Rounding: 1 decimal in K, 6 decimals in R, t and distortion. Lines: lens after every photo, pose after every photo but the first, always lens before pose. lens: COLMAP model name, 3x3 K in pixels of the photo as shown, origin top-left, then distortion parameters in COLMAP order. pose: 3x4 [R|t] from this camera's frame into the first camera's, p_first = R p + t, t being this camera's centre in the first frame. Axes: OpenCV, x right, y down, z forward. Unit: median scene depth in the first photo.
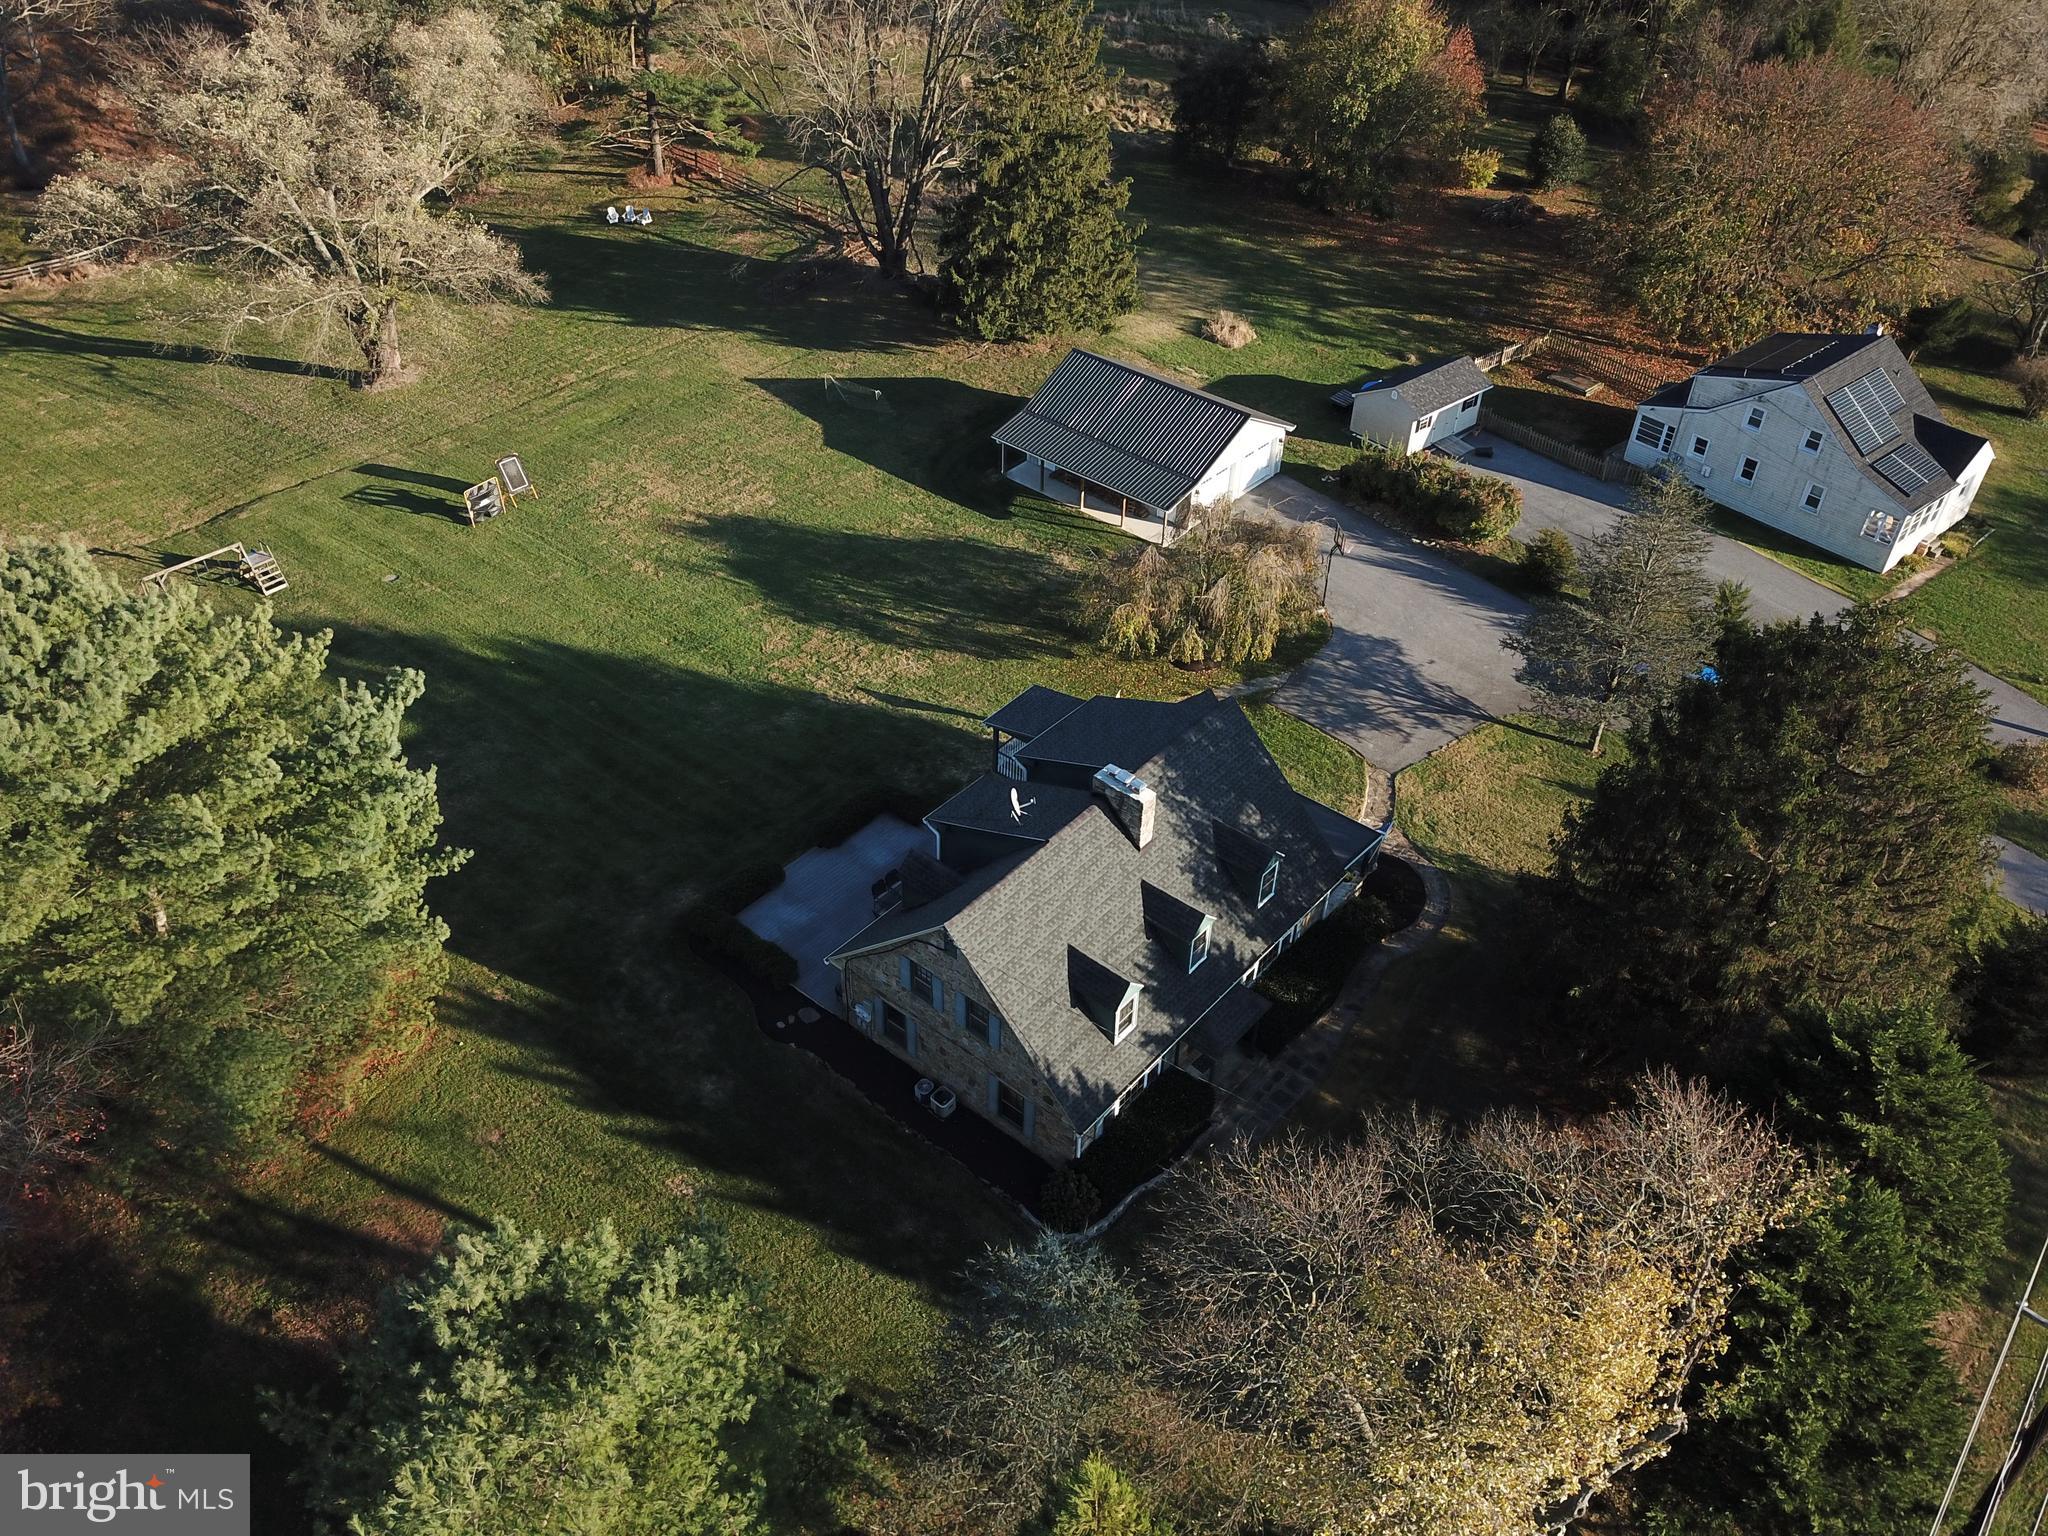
lens RADIAL K [[1569.0, 0, 1024.0], [0, 1569.0, 768.0], [0, 0, 1]] dist [0.080792, 0.000232]
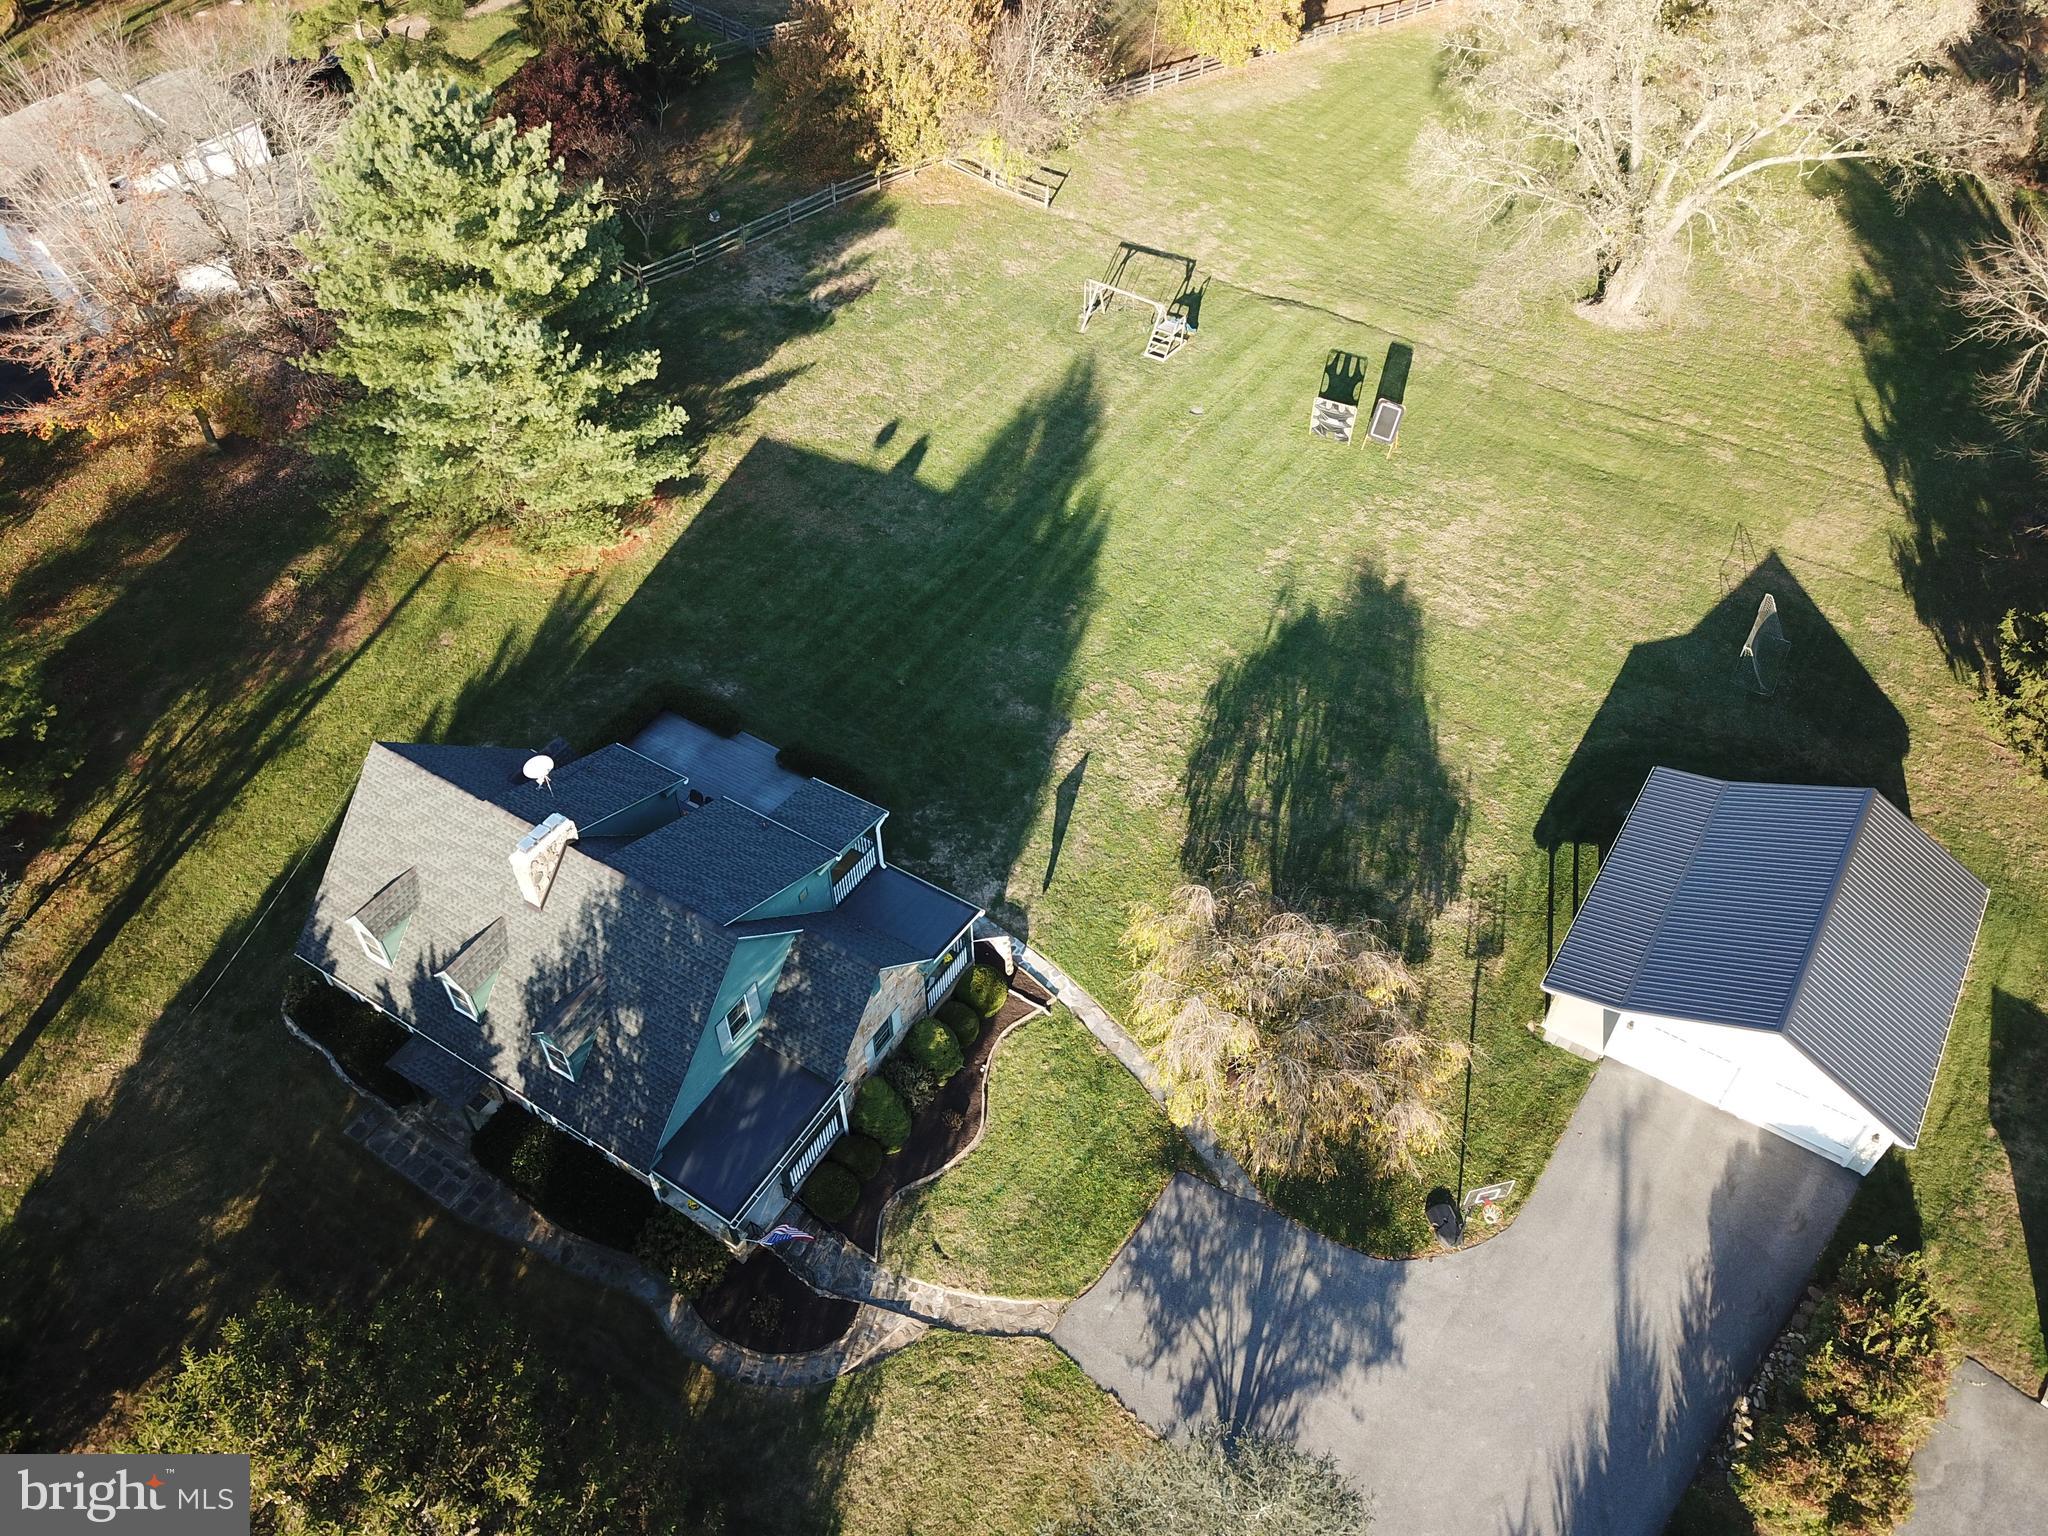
lens RADIAL K [[1603.9, 0, 966.6], [0, 1603.9, 765.7], [0, 0, 1]] dist [0.024572, 0.000022]
pose [[0.135051, 0.709735, -0.691402, 0.435787], [-0.617885, 0.605823, 0.501195, -0.389314], [0.774583, 0.359520, 0.520352, 0.412658]]
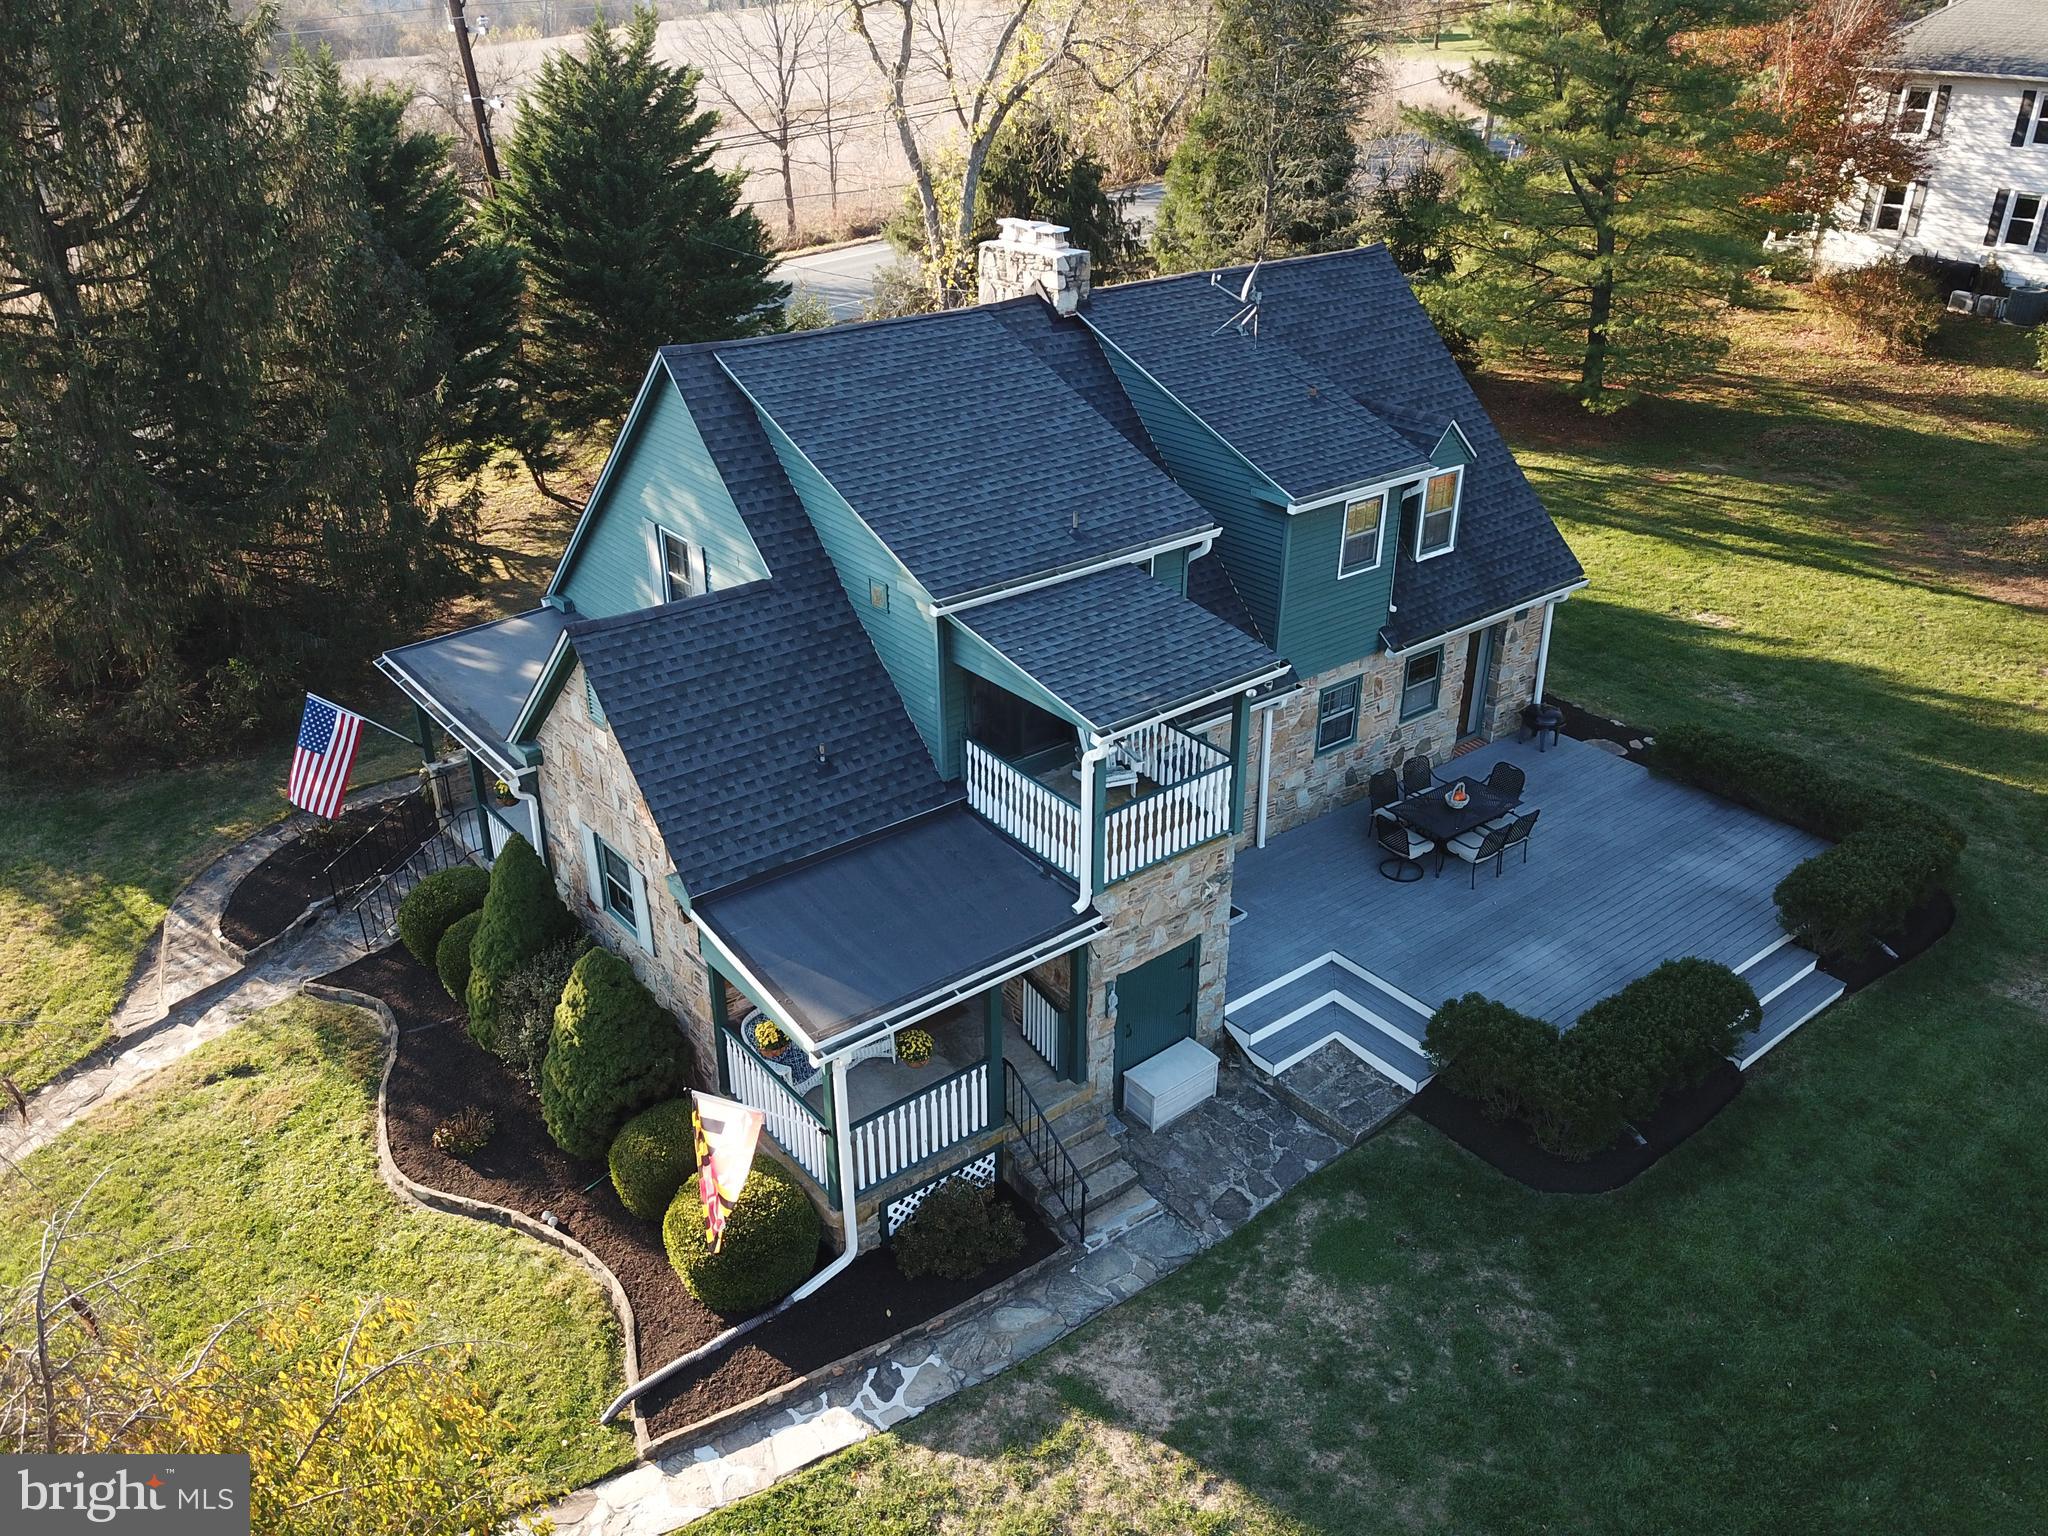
lens RADIAL K [[1560.2, 0, 1024.0], [0, 1560.2, 768.0], [0, 0, 1]] dist [0.007621, 0.004076]
pose [[-0.980689, -0.093599, 0.171722, -0.022321], [0.118784, 0.412482, 0.903188, -0.224574], [-0.155370, 0.906144, -0.393399, 0.814492]]
